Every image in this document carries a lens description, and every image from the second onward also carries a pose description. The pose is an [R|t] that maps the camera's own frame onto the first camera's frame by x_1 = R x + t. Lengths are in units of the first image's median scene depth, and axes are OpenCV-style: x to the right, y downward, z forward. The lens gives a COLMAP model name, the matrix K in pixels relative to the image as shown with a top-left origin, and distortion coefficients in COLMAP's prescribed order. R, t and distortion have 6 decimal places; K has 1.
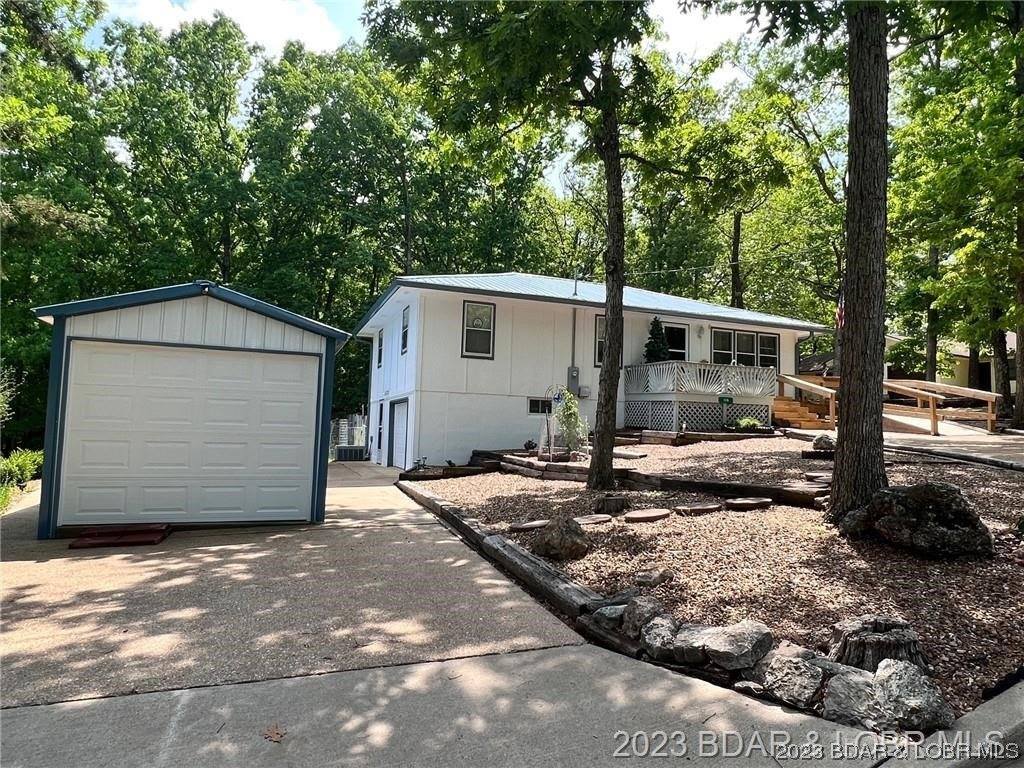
lens RADIAL K [[639.9, 0, 509.2], [0, 639.9, 384.8], [0, 0, 1]] dist [0.002055, -0.000137]
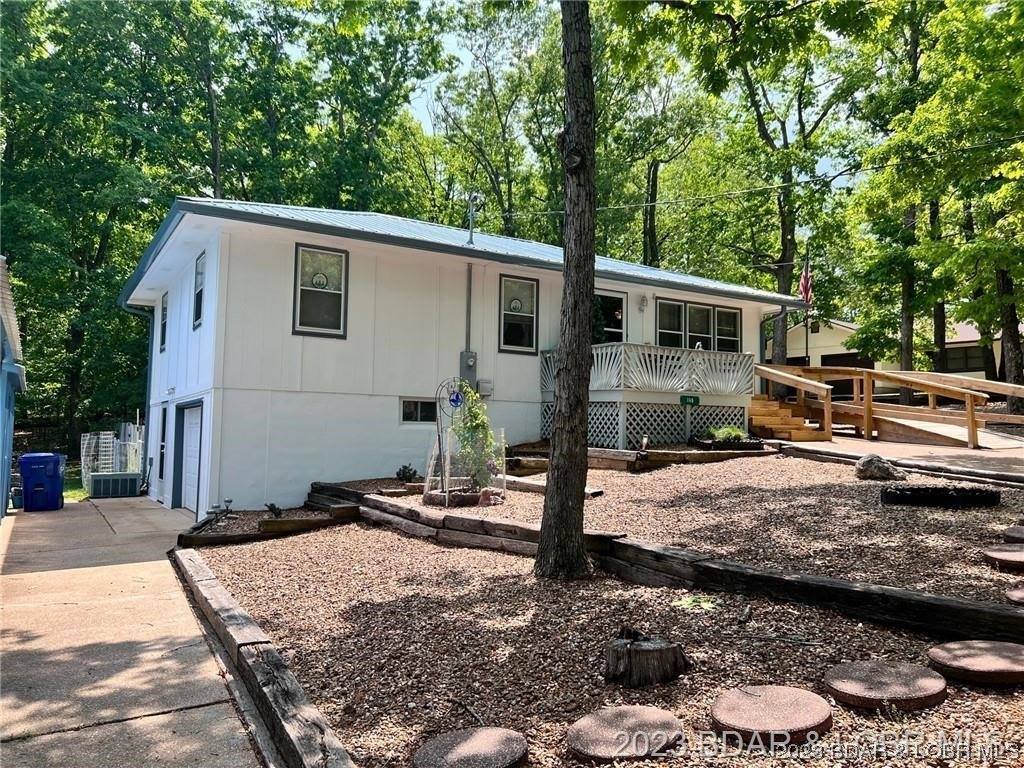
lens RADIAL K [[769.0, 0, 506.0], [0, 769.0, 377.2], [0, 0, 1]] dist [0.053552, -0.048589]
pose [[0.982211, -0.000892, 0.187779, -0.011346], [0.001007, 0.999999, -0.000515, -0.000508], [-0.187778, 0.000695, 0.982211, 0.204654]]
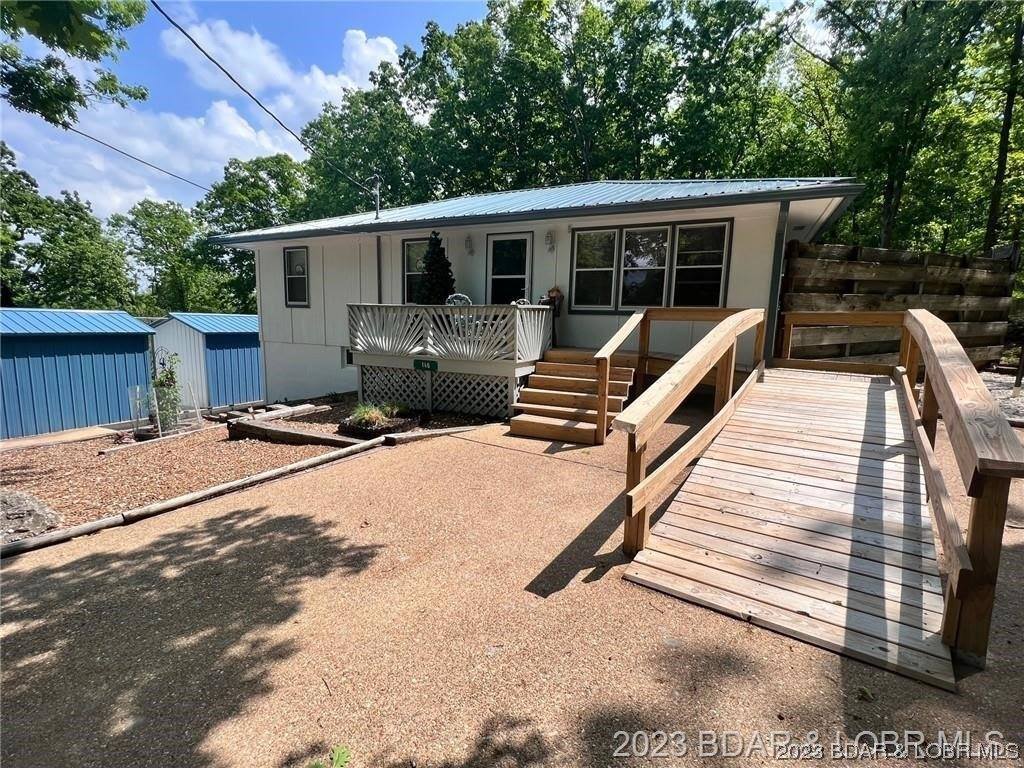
lens RADIAL K [[440.2, 0, 512.0], [0, 440.2, 378.5], [0, 0, 1]] dist [-0.007999, 0.000386]
pose [[0.685209, 0.086349, -0.723210, 0.637774], [0.049567, 0.985117, 0.164582, -0.026246], [0.726658, -0.148621, 0.670731, 0.728306]]
